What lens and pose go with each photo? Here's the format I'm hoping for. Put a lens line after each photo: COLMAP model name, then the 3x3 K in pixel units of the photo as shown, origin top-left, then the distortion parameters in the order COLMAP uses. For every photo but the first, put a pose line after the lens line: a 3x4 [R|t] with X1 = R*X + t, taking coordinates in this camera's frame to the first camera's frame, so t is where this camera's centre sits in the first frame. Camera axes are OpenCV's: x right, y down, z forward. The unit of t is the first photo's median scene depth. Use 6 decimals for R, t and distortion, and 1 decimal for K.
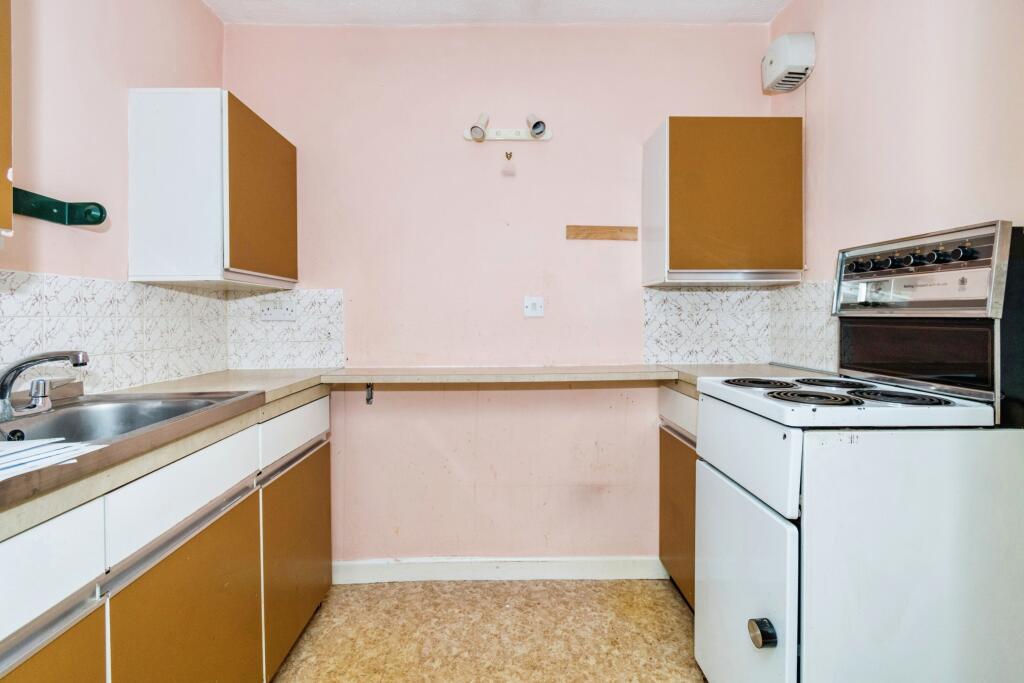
lens RADIAL K [[466.0, 0, 525.4], [0, 466.0, 316.5], [0, 0, 1]] dist [0.001644, -0.003384]
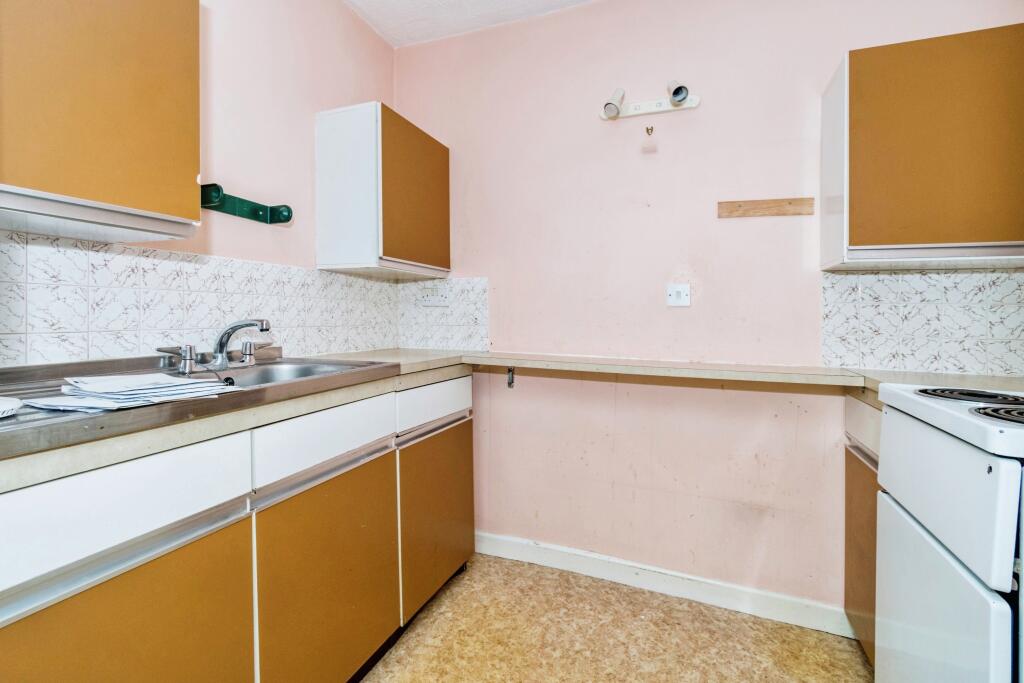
lens RADIAL K [[466.0, 0, 525.4], [0, 466.0, 316.5], [0, 0, 1]] dist [0.001644, -0.003384]
pose [[0.918636, 0.020384, -0.394579, 0.112863], [-0.020165, 0.999786, 0.004702, 0.024474], [0.394590, 0.003637, 0.918850, 0.056426]]
